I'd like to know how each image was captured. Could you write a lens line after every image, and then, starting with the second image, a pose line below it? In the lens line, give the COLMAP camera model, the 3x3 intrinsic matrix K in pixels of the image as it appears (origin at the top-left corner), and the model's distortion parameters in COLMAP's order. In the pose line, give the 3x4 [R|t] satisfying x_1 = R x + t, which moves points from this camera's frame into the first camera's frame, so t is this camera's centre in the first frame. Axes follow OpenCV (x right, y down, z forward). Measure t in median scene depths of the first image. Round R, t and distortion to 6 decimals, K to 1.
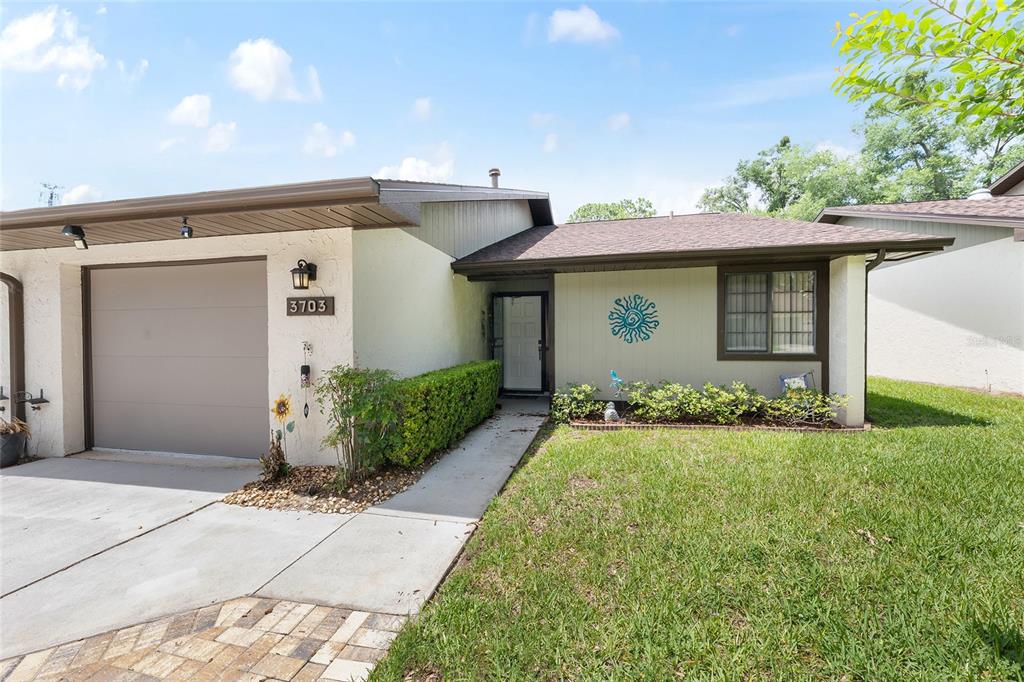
lens RADIAL K [[404.9, 0, 512.9], [0, 404.9, 339.6], [0, 0, 1]] dist [0.003002, -0.000650]
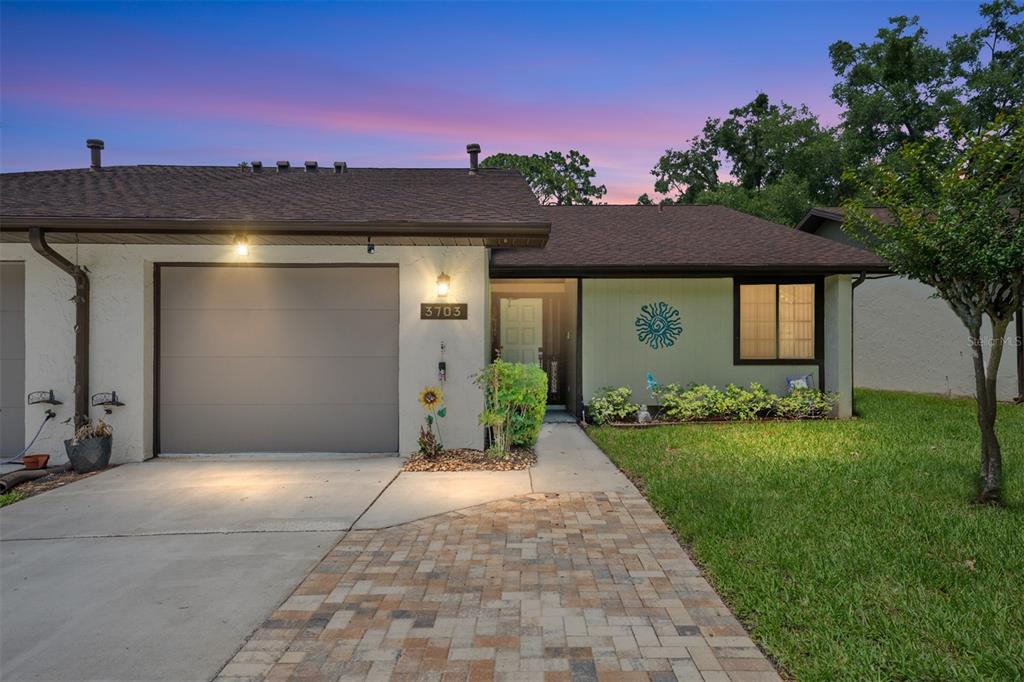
lens RADIAL K [[646.9, 0, 511.8], [0, 646.9, 342.7], [0, 0, 1]] dist [0.017656, 0.011930]
pose [[0.972108, 0.007433, 0.234414, -0.485886], [-0.003004, 0.999810, -0.019249, 0.027724], [-0.234513, 0.018008, 0.971946, -0.549975]]
